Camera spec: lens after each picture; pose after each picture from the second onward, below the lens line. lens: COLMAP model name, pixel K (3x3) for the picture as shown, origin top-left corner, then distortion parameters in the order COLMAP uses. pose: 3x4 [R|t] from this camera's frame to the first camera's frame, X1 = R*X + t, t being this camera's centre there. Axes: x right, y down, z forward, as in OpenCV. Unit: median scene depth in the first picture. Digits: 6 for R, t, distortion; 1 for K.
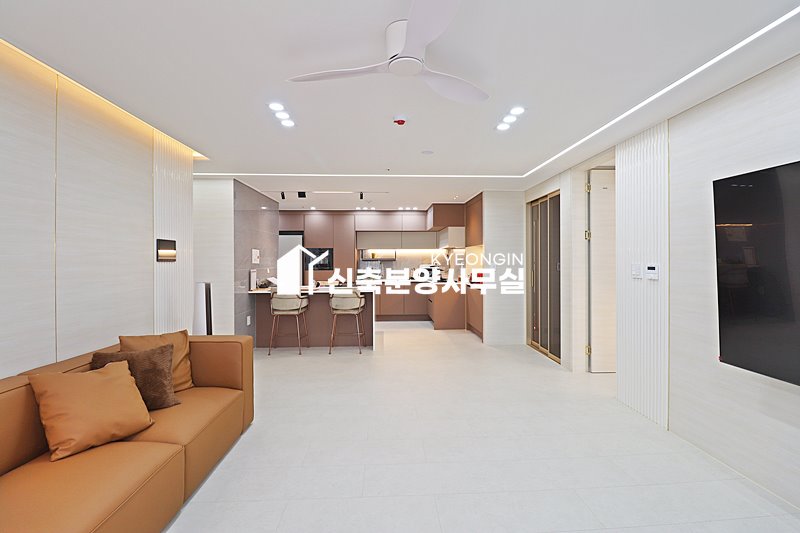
lens RADIAL K [[370.8, 0, 399.0], [0, 370.8, 263.3], [0, 0, 1]] dist [0.000464, -0.001901]
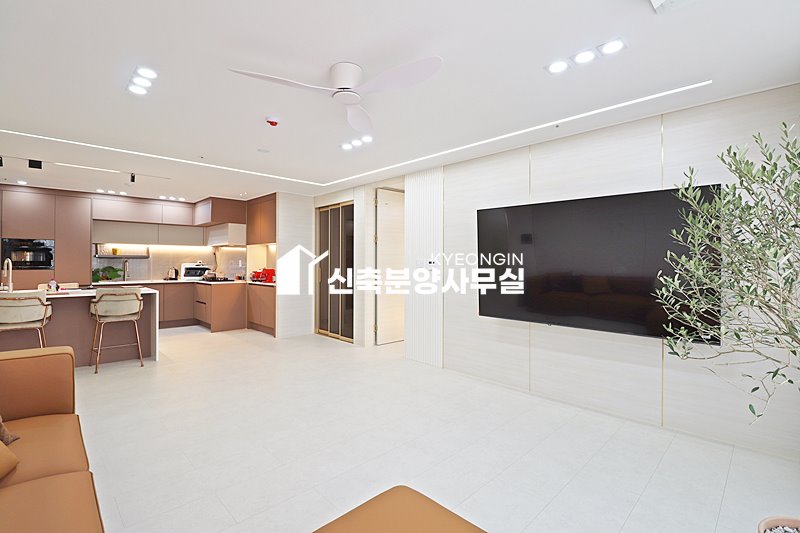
lens RADIAL K [[370.8, 0, 404.2], [0, 370.8, 266.3], [0, 0, 1]] dist [0.000464, -0.001901]
pose [[0.749017, 0.000411, 0.662550, -0.200125], [-0.002264, 0.999996, 0.001939, 0.012725], [-0.662547, -0.002952, 0.749015, -0.022904]]
